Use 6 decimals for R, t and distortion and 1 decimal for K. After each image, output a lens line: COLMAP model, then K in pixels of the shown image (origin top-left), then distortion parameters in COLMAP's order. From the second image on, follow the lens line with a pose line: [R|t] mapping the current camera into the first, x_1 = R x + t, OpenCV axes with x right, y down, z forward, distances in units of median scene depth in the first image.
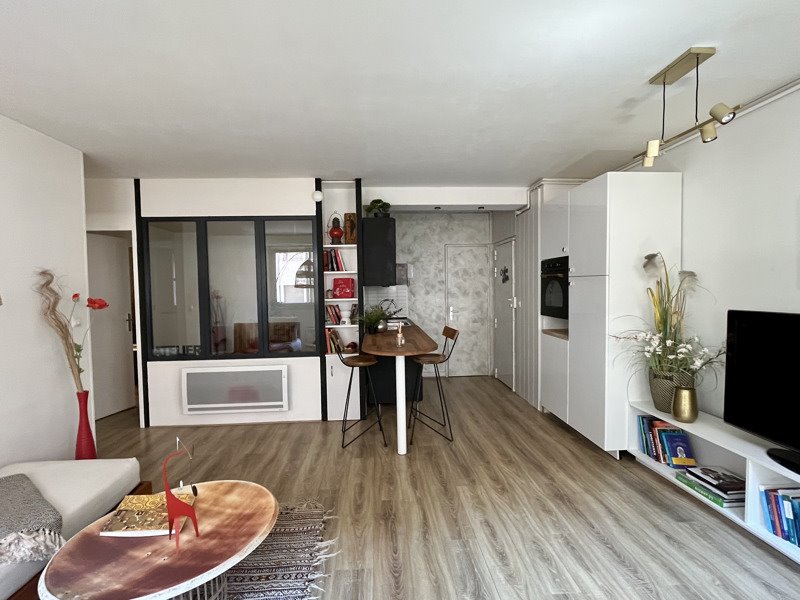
lens RADIAL K [[387.9, 0, 400.0], [0, 387.9, 300.0], [0, 0, 1]] dist [-0.021840, -0.000253]
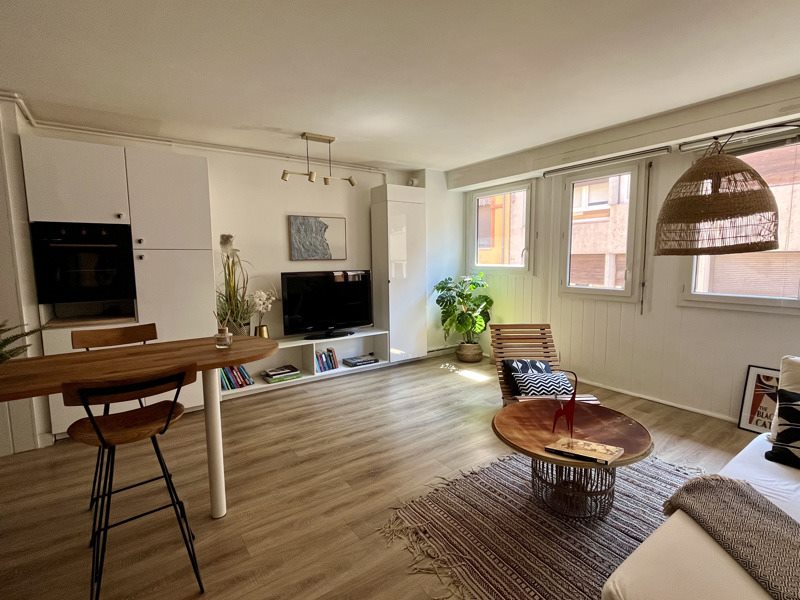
lens RADIAL K [[387.9, 0, 400.0], [0, 387.9, 300.0], [0, 0, 1]] dist [-0.021840, -0.000253]
pose [[-0.518074, -0.075264, 0.852018, -0.946197], [0.051504, 0.991569, 0.118909, -0.029500], [-0.853784, 0.105486, -0.509830, 1.449330]]
